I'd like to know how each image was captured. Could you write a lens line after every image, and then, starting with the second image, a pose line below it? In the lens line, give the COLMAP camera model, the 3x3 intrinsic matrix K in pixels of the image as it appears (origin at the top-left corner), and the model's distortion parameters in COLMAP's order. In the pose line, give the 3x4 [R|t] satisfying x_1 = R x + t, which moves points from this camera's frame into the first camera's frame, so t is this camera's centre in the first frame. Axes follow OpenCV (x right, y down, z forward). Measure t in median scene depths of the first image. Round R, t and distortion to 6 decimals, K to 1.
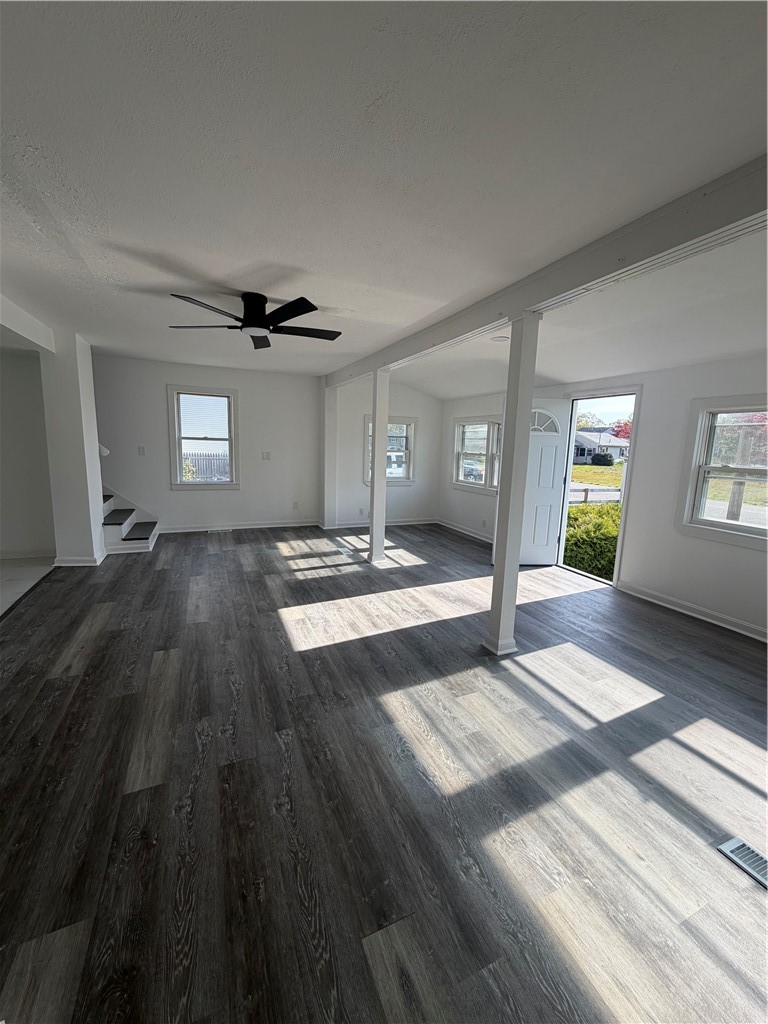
lens RADIAL K [[406.8, 0, 384.0], [0, 406.8, 510.7], [0, 0, 1]] dist [-0.000634, 0.000592]
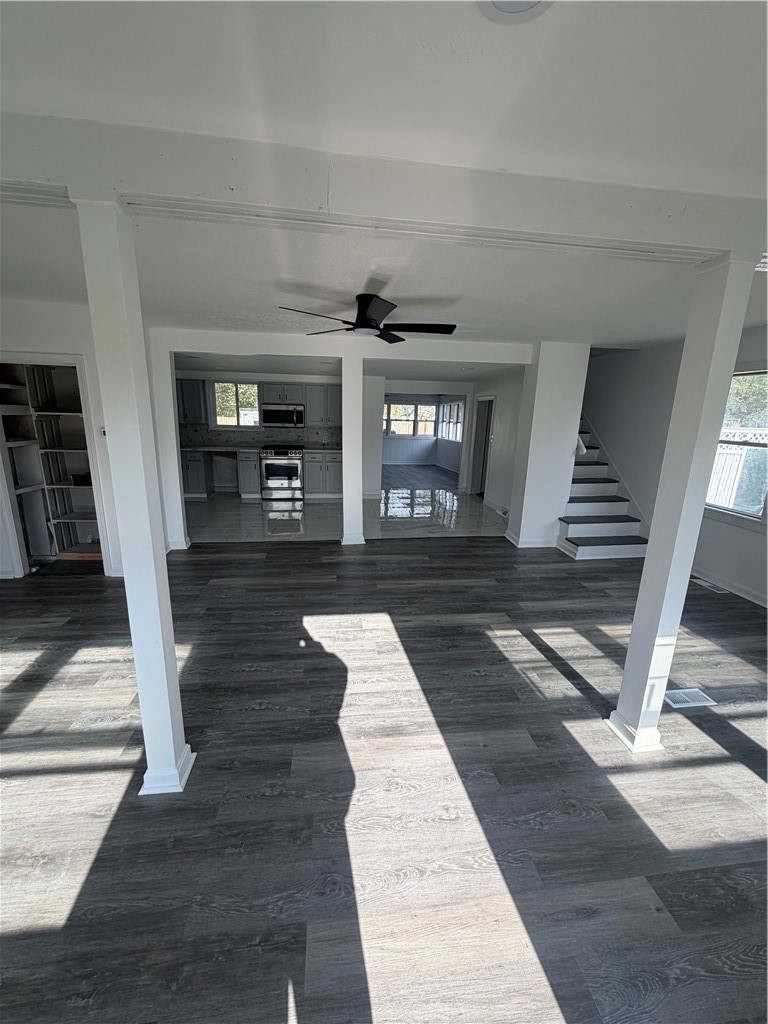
lens RADIAL K [[406.8, 0, 383.9], [0, 406.8, 511.6], [0, 0, 1]] dist [-0.000634, 0.000592]
pose [[-0.280375, 0.191231, -0.940649, 0.597172], [-0.192378, 0.948877, 0.250245, -0.226015], [0.940415, 0.251123, -0.229253, 1.149202]]
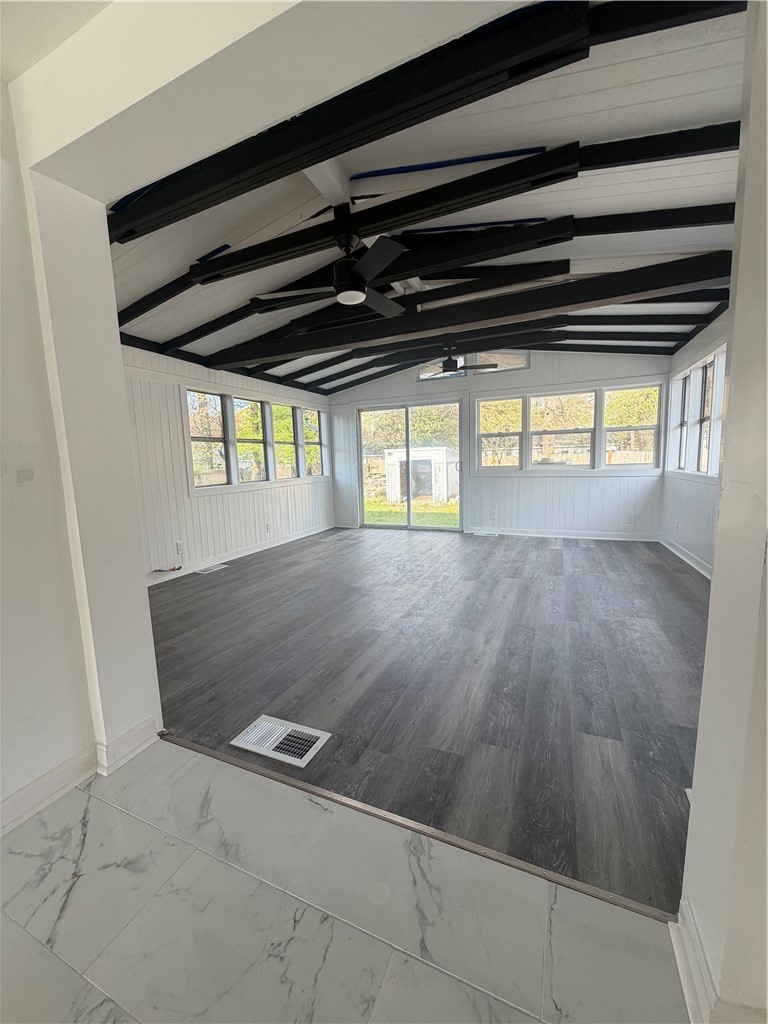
lens RADIAL K [[406.8, 0, 377.4], [0, 406.8, 513.1], [0, 0, 1]] dist [-0.000634, 0.000592]
pose [[-0.755948, 0.082906, -0.649360, -1.607181], [-0.096559, 0.966977, 0.235865, -0.118967], [0.647471, 0.241004, -0.722979, 0.973335]]
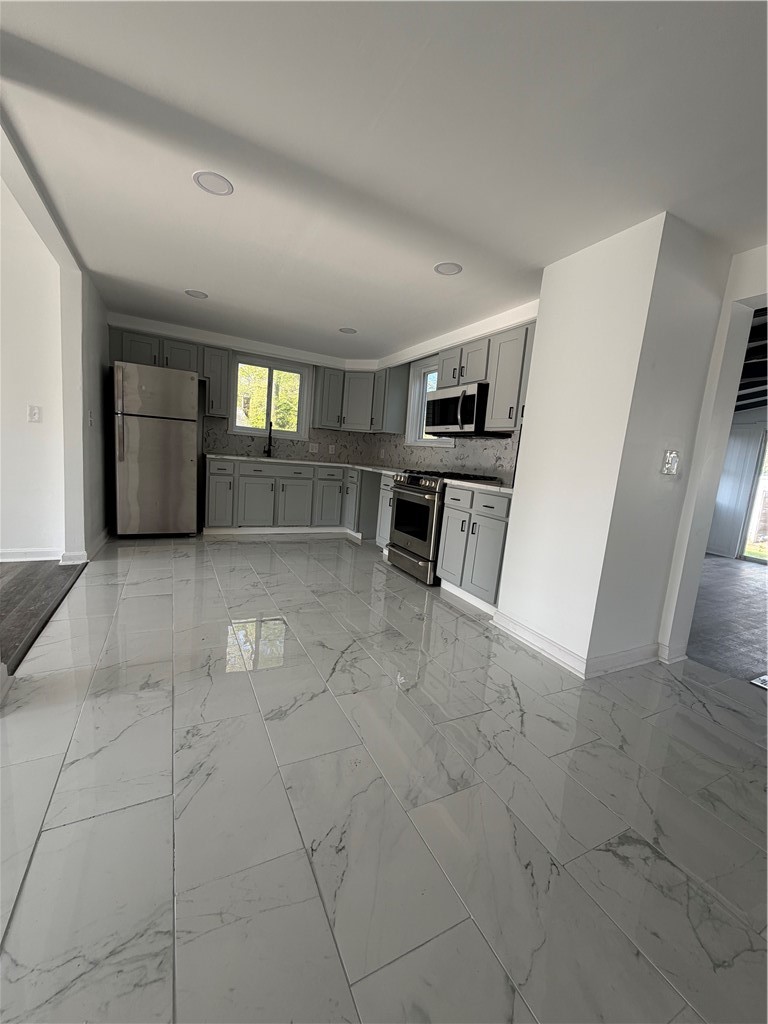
lens RADIAL K [[406.8, 0, 382.6], [0, 406.8, 508.4], [0, 0, 1]] dist [-0.000634, 0.000592]
pose [[-0.991612, -0.108597, -0.070095, -1.136003], [-0.124372, 0.949298, 0.288731, -0.107739], [0.035185, 0.295026, -0.954841, 1.099180]]
